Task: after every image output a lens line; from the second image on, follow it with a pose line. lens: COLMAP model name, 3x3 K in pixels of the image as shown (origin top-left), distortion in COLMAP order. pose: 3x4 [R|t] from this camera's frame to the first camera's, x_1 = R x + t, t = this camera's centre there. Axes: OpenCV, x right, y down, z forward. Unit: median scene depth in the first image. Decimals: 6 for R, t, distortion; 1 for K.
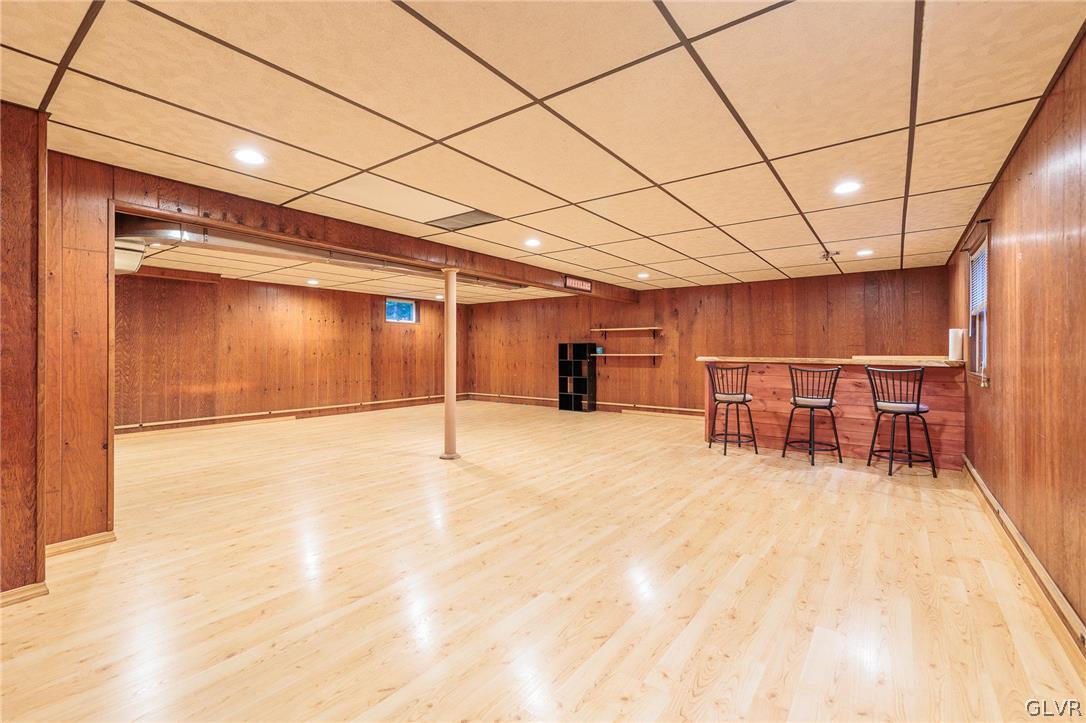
lens RADIAL K [[475.9, 0, 542.2], [0, 475.9, 355.7], [0, 0, 1]] dist [-0.001399, -0.000146]
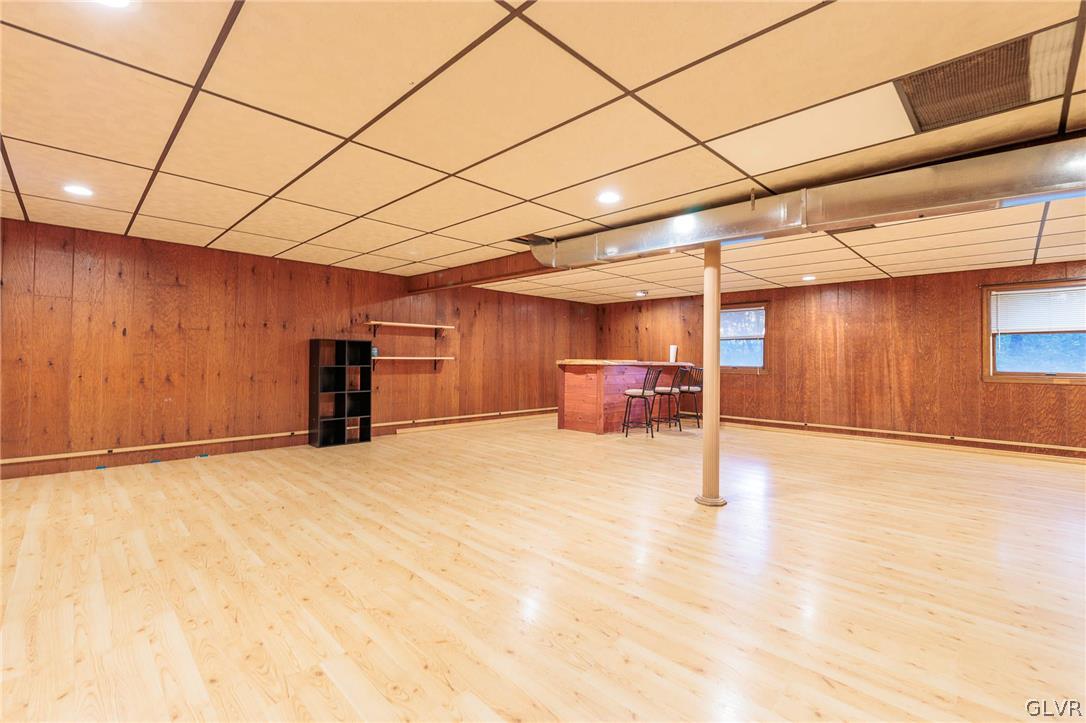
lens RADIAL K [[475.9, 0, 541.5], [0, 475.9, 358.7], [0, 0, 1]] dist [-0.001399, -0.000146]
pose [[0.154009, -0.001746, 0.988068, -0.559649], [-0.004573, 0.999986, 0.002480, -0.003677], [-0.988059, -0.004901, 0.153998, 0.662486]]
